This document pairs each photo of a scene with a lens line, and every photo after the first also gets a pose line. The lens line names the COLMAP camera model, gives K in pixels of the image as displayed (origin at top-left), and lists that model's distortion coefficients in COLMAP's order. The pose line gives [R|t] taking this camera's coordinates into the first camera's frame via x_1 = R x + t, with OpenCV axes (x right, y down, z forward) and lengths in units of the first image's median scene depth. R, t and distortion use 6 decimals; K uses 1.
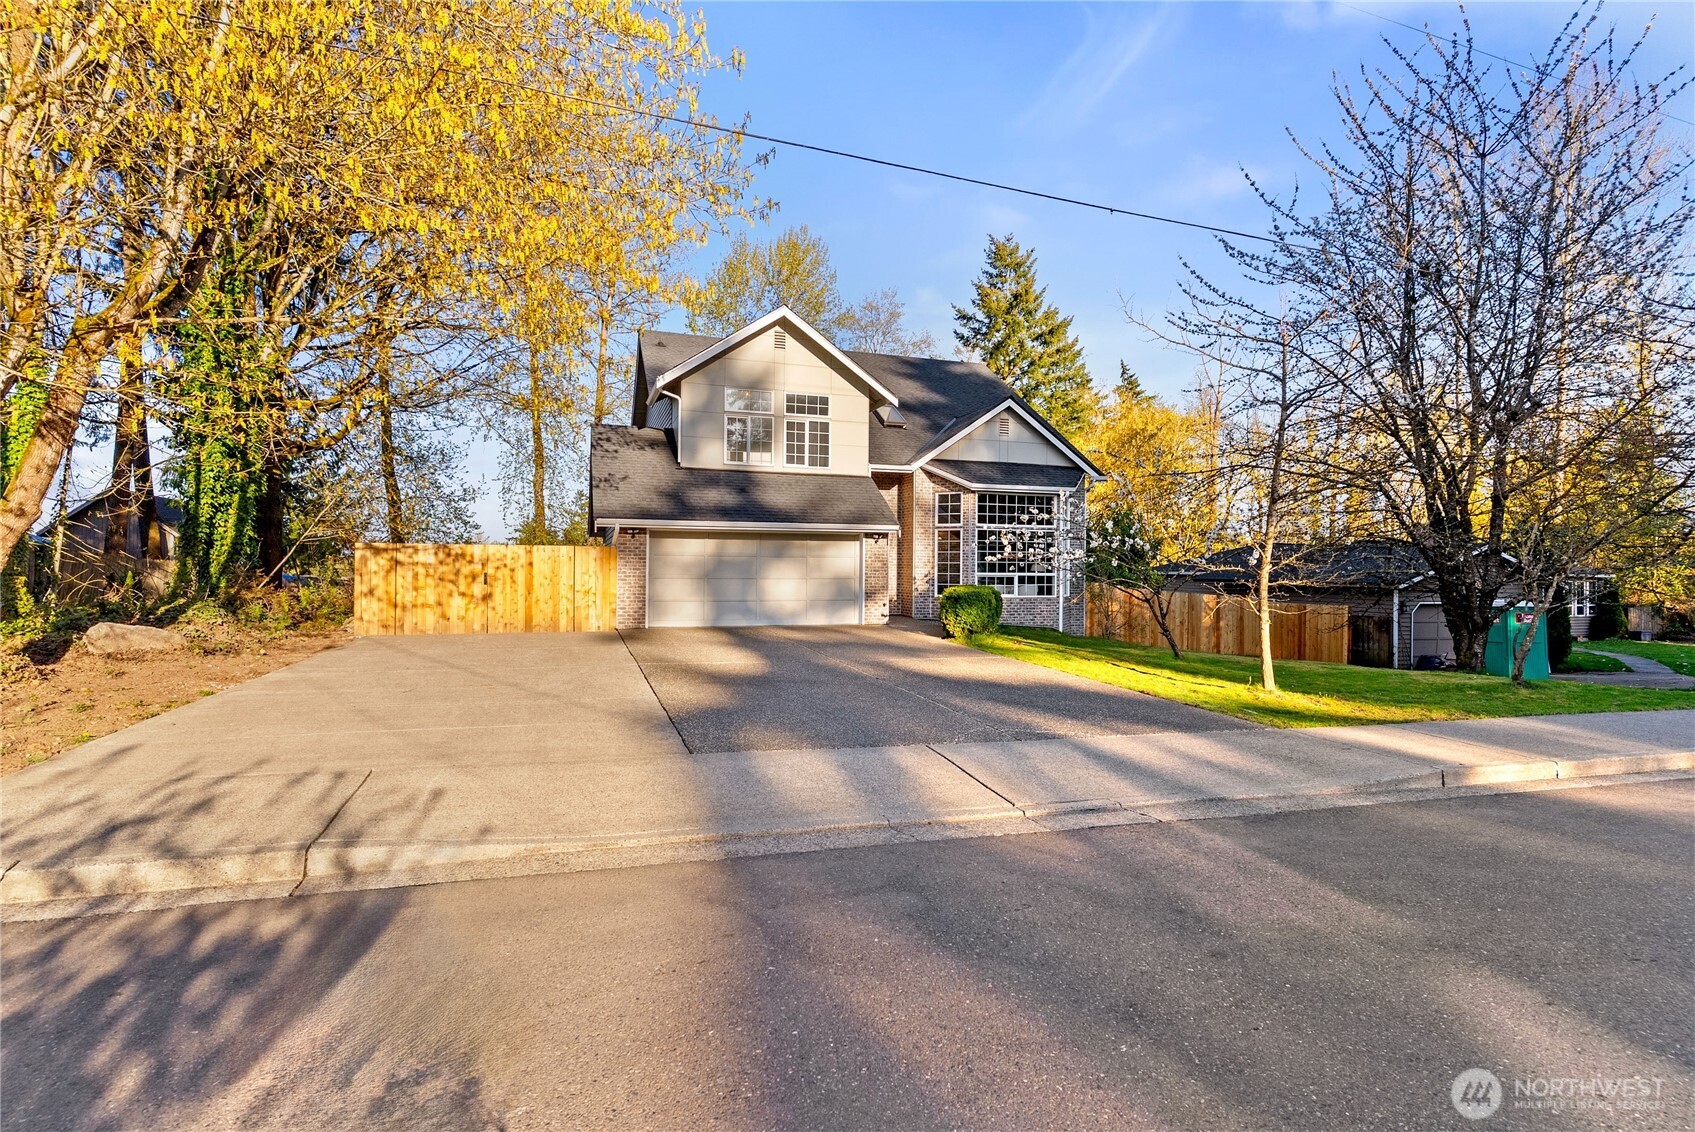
lens RADIAL K [[821.1, 0, 846.6], [0, 821.1, 566.1], [0, 0, 1]] dist [0.002612, 0.000763]
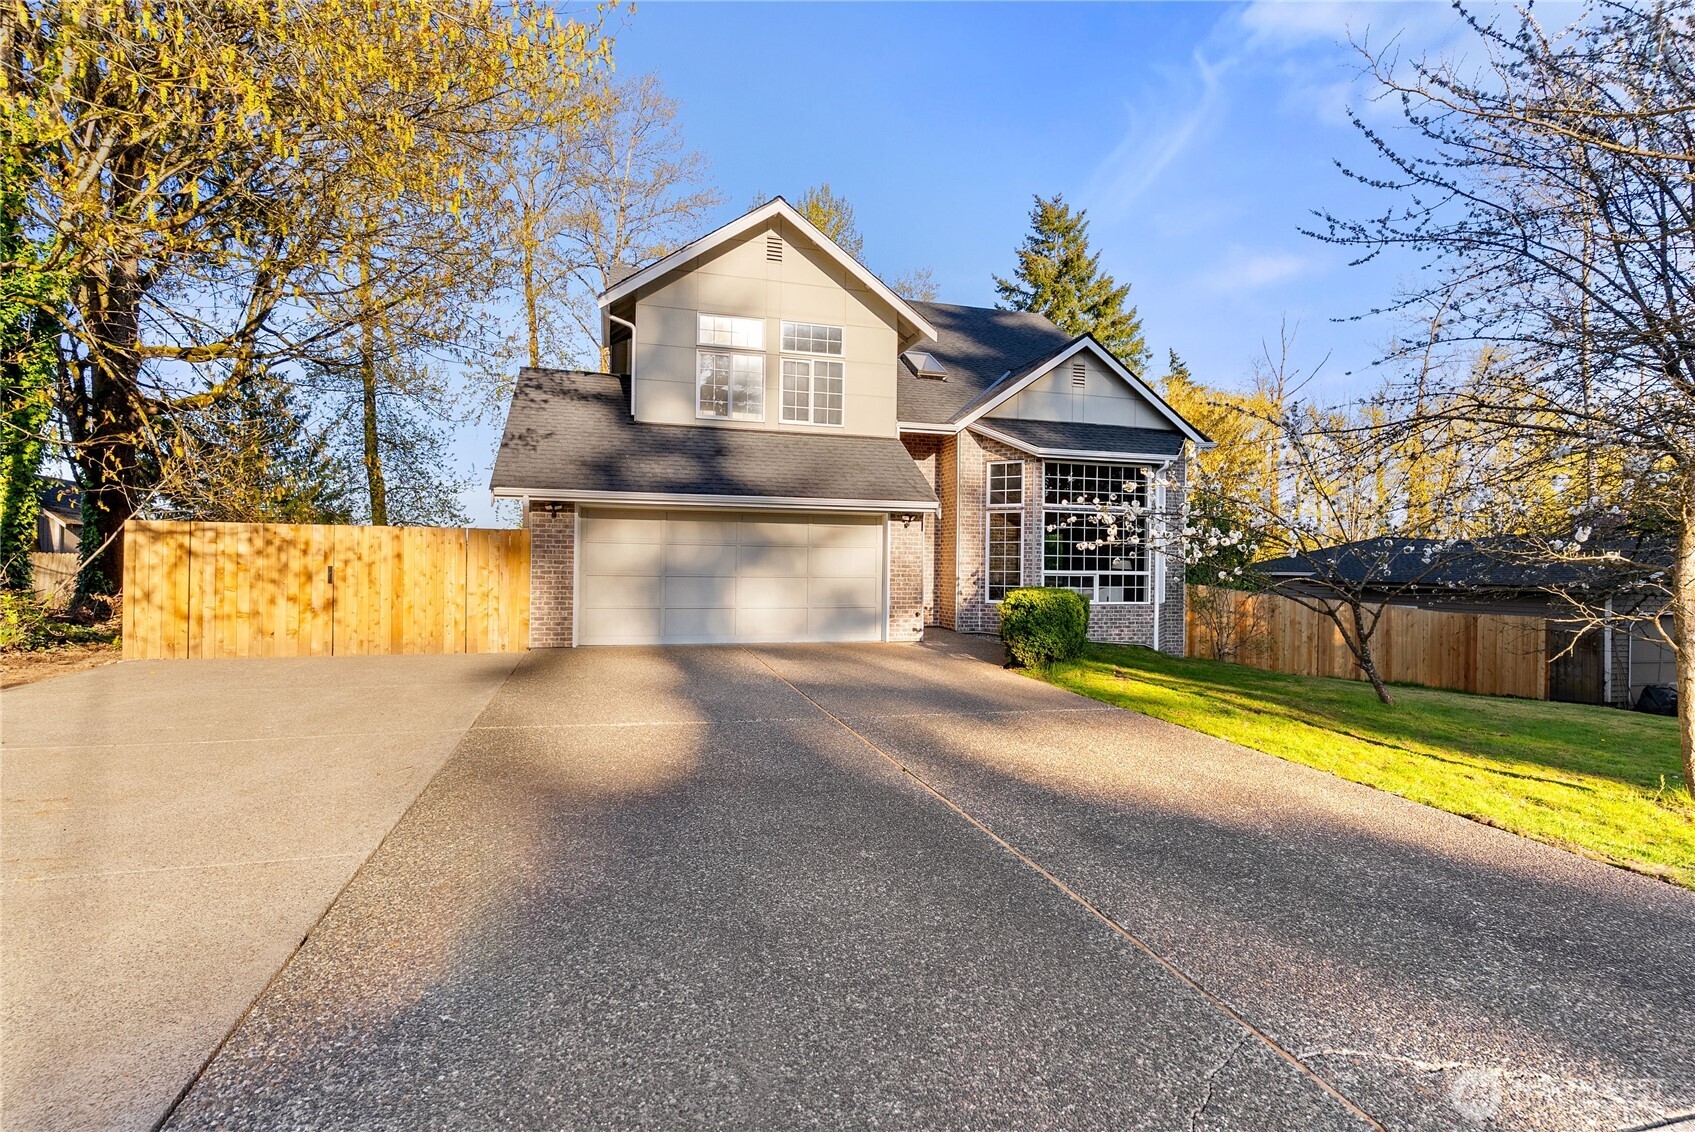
lens RADIAL K [[821.1, 0, 847.8], [0, 821.1, 570.3], [0, 0, 1]] dist [0.002612, 0.000763]
pose [[0.999284, 0.002289, -0.037759, 0.011201], [-0.002133, 0.999989, 0.004178, 0.005212], [0.037768, -0.004095, 0.999278, 0.260471]]
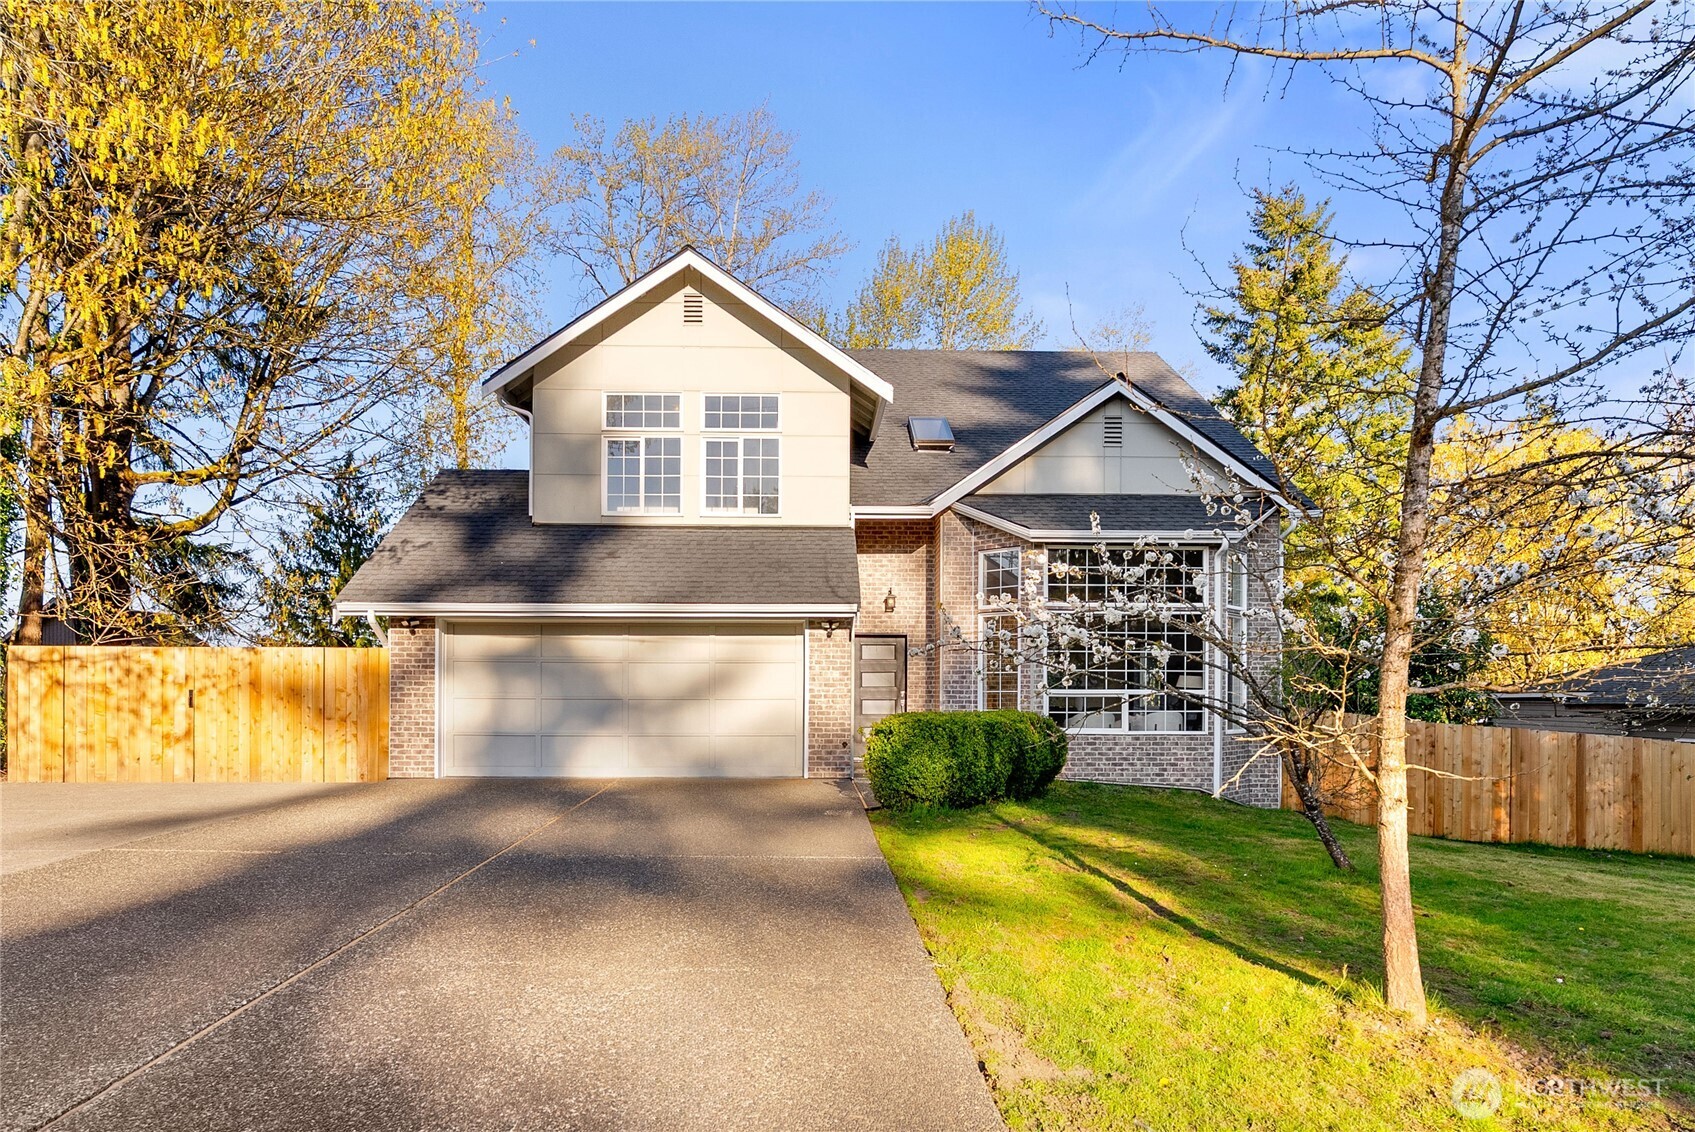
lens RADIAL K [[1026.4, 0, 815.6], [0, 1026.4, 701.5], [0, 0, 1]] dist [-0.003035, 0.002273]
pose [[0.954901, -0.004193, -0.296893, 0.217225], [0.005547, 0.999978, 0.003719, 0.012684], [0.296871, -0.005198, 0.954903, 0.283324]]
